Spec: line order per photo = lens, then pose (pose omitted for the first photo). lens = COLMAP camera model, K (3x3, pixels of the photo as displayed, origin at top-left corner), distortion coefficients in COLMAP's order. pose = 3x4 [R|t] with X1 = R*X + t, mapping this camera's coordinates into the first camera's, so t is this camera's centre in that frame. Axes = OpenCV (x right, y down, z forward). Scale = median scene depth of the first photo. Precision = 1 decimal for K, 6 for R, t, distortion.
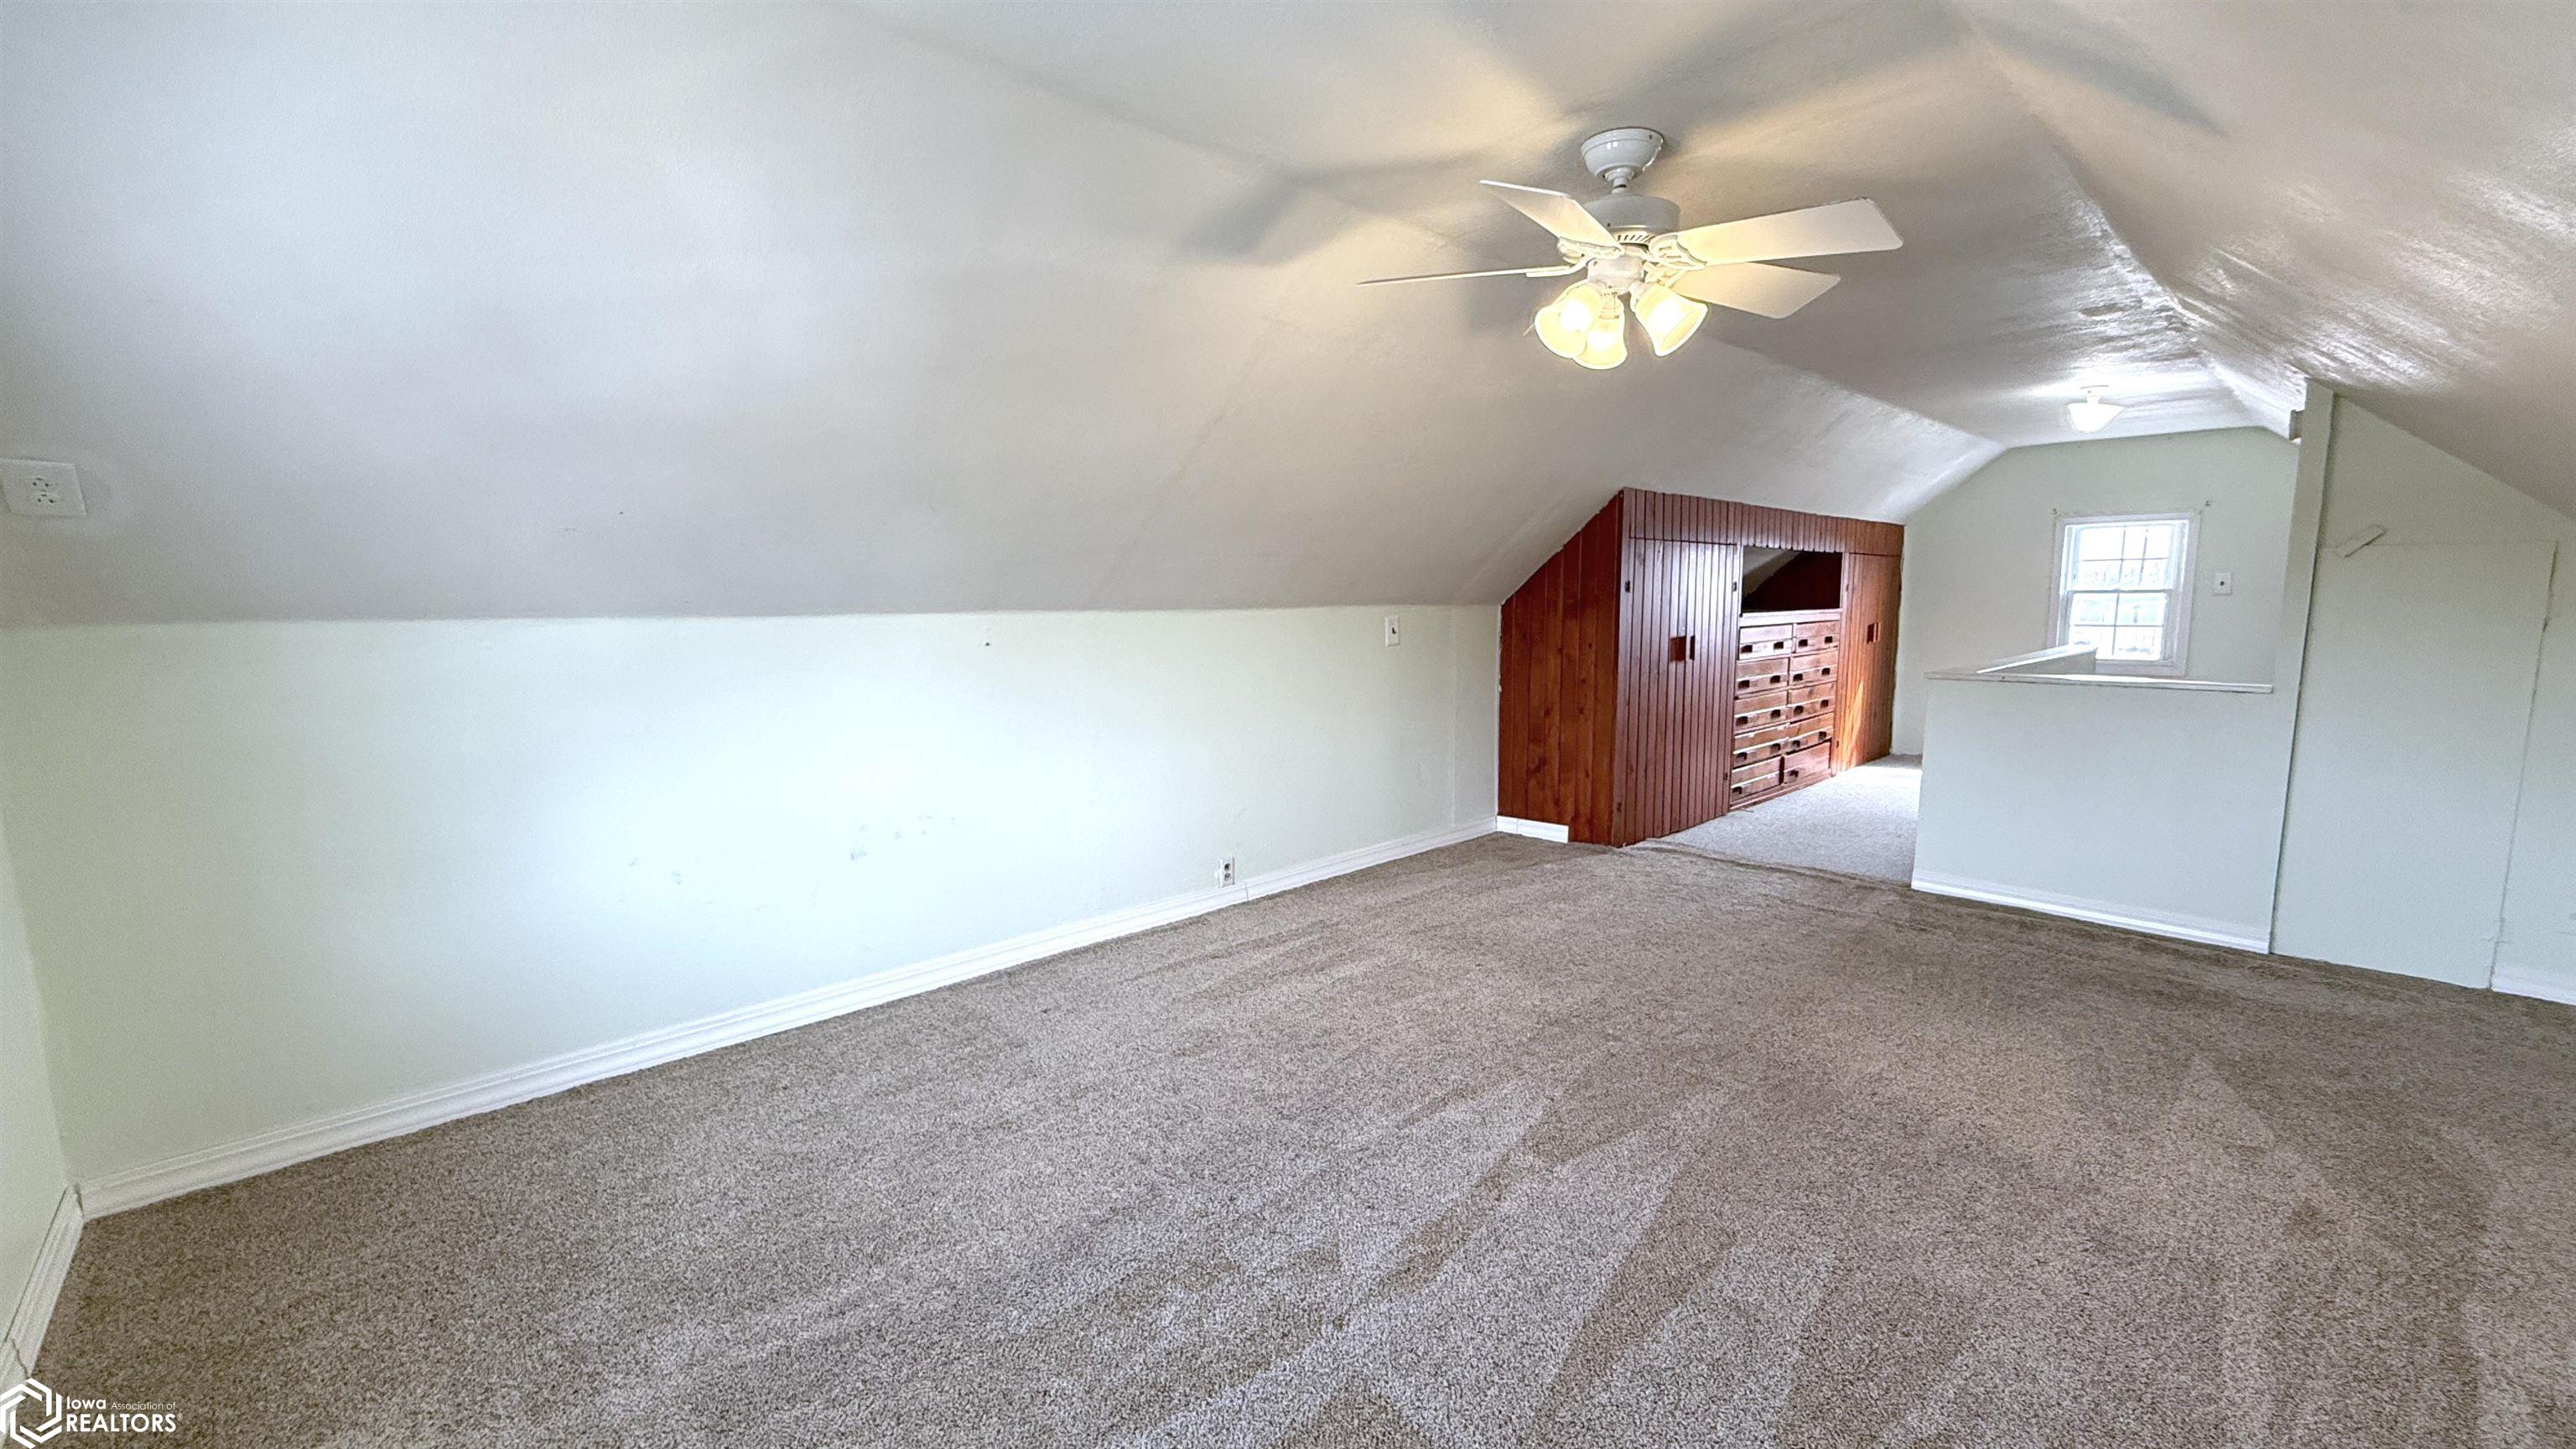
lens RADIAL K [[1022.6, 0, 1297.2], [0, 1022.6, 729.5], [0, 0, 1]] dist [-0.000169, 0.000134]
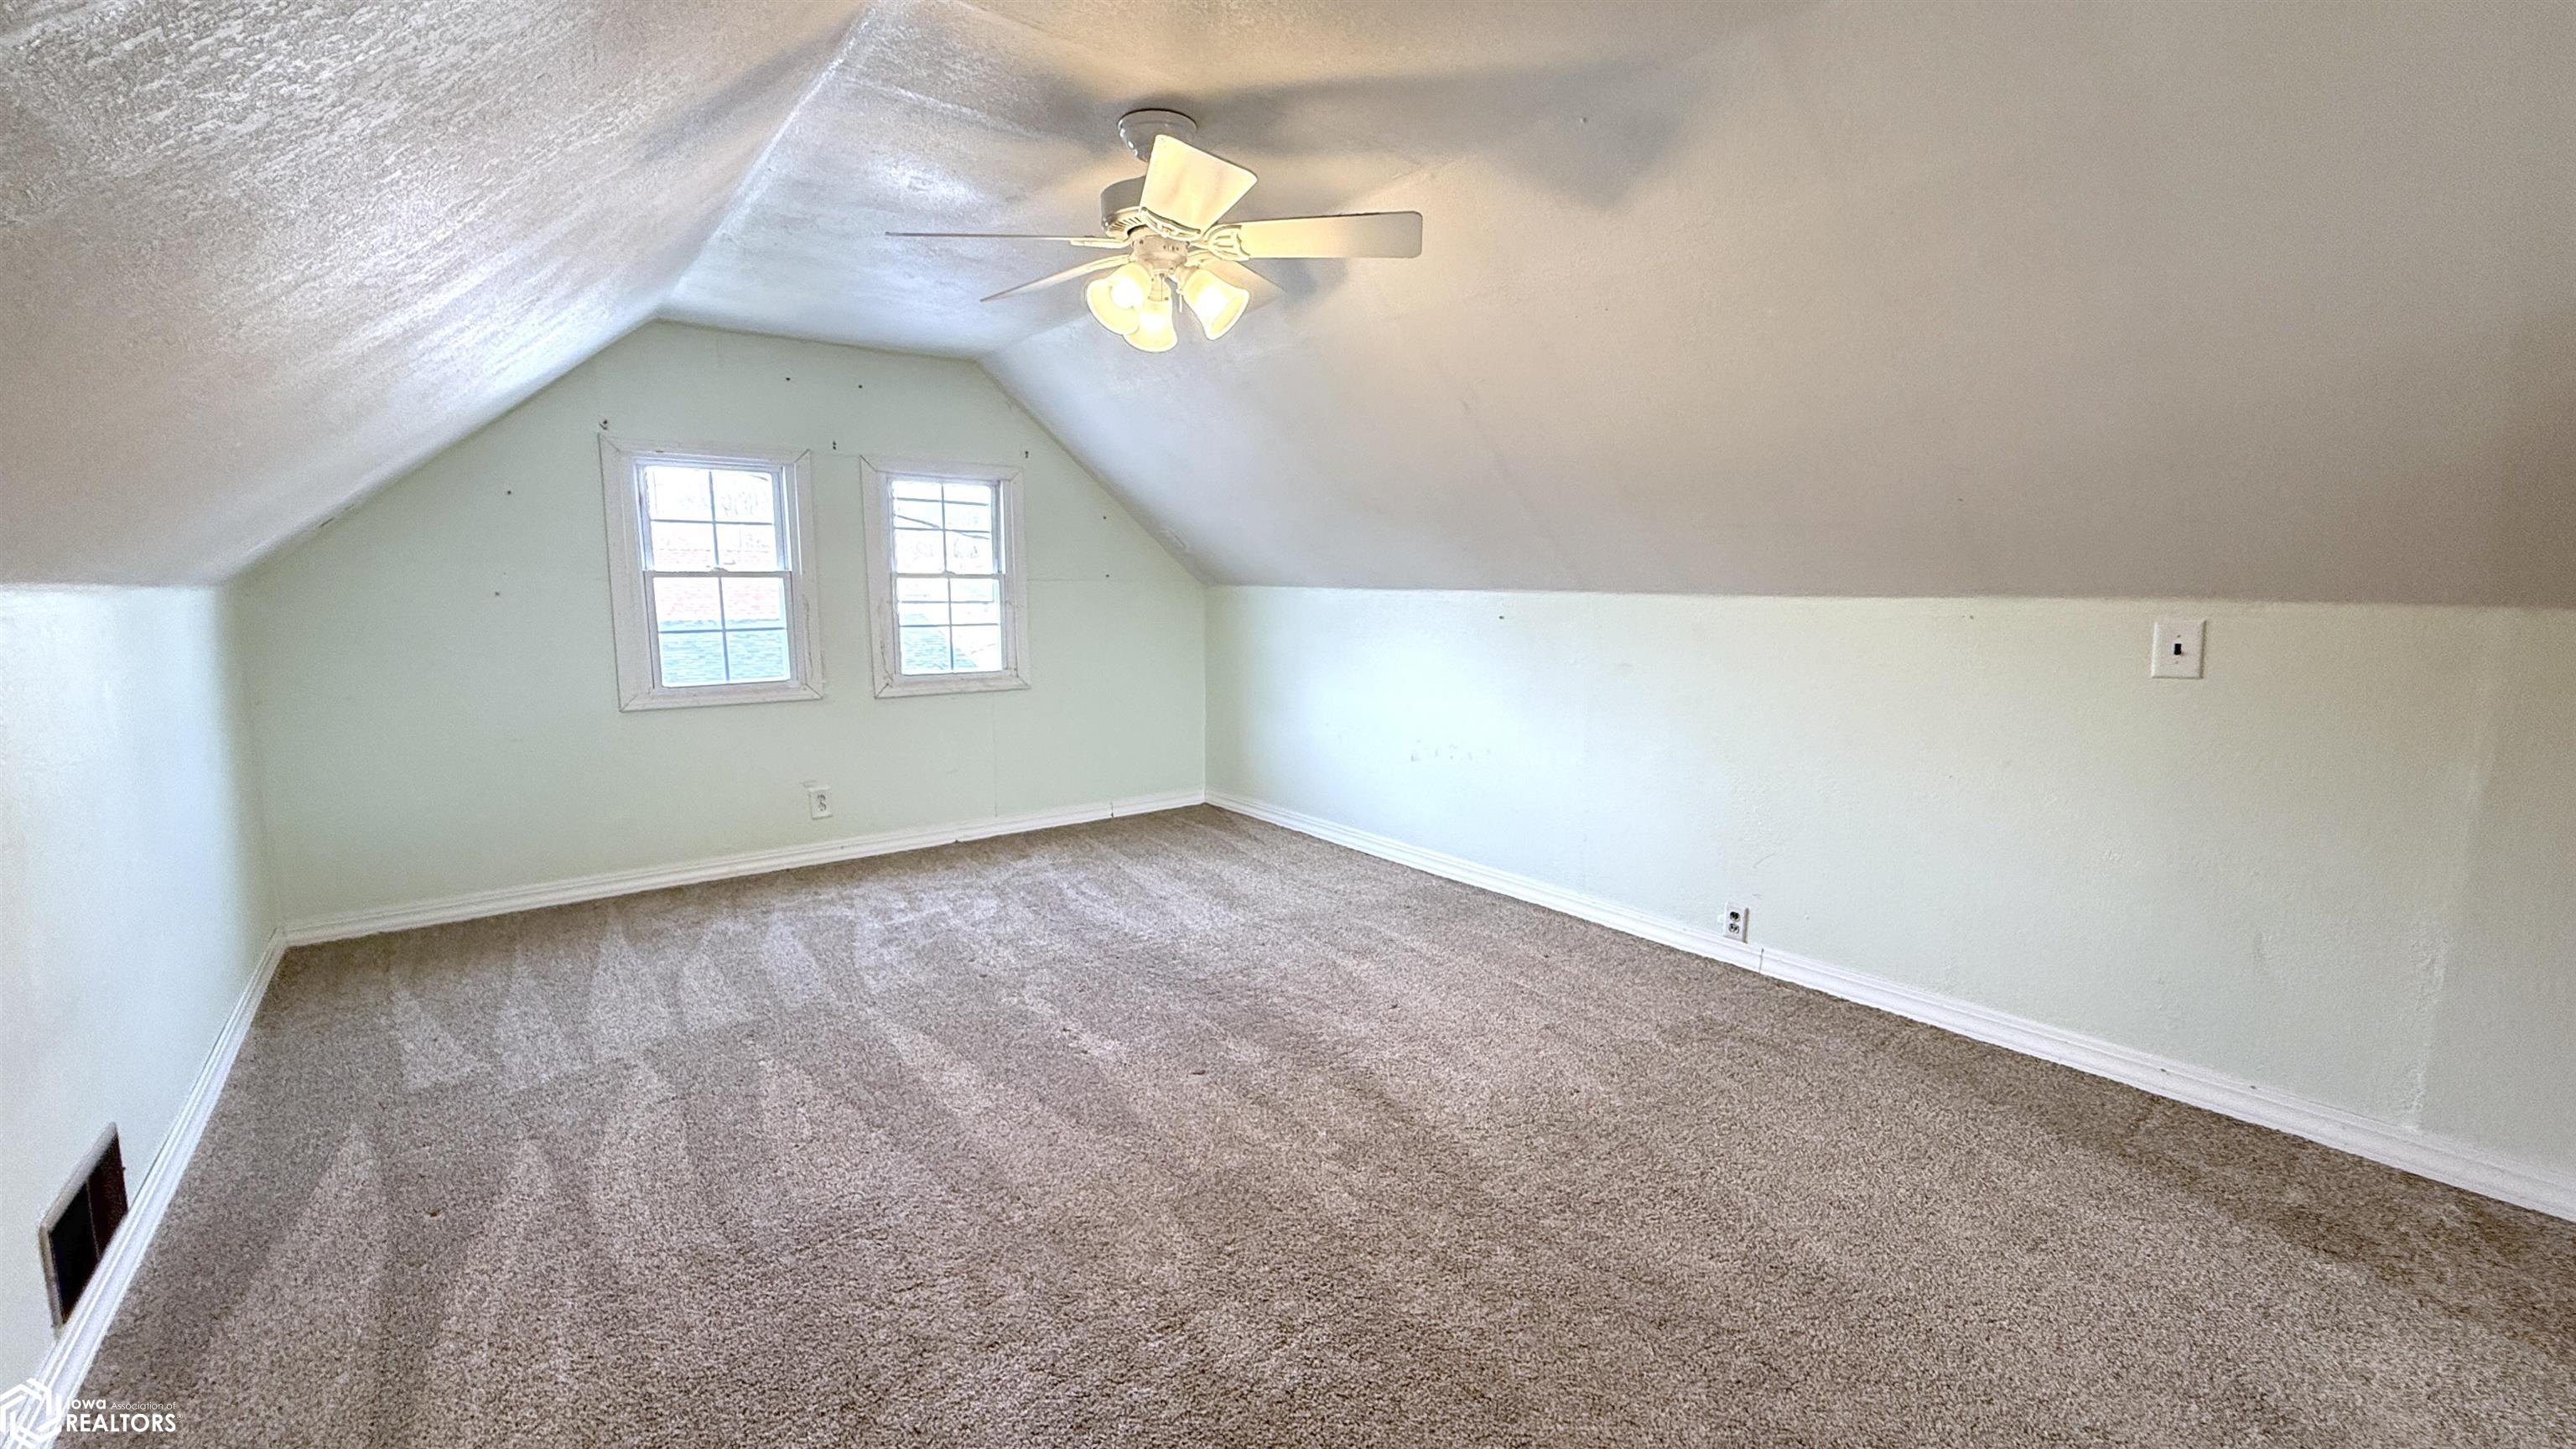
lens RADIAL K [[1022.6, 0, 1296.9], [0, 1022.6, 720.0], [0, 0, 1]] dist [-0.000169, 0.000134]
pose [[-0.083127, 0.141601, -0.986427, 0.729993], [-0.130876, 0.979729, 0.151668, -0.092974], [0.987908, 0.141707, -0.062910, 0.689024]]
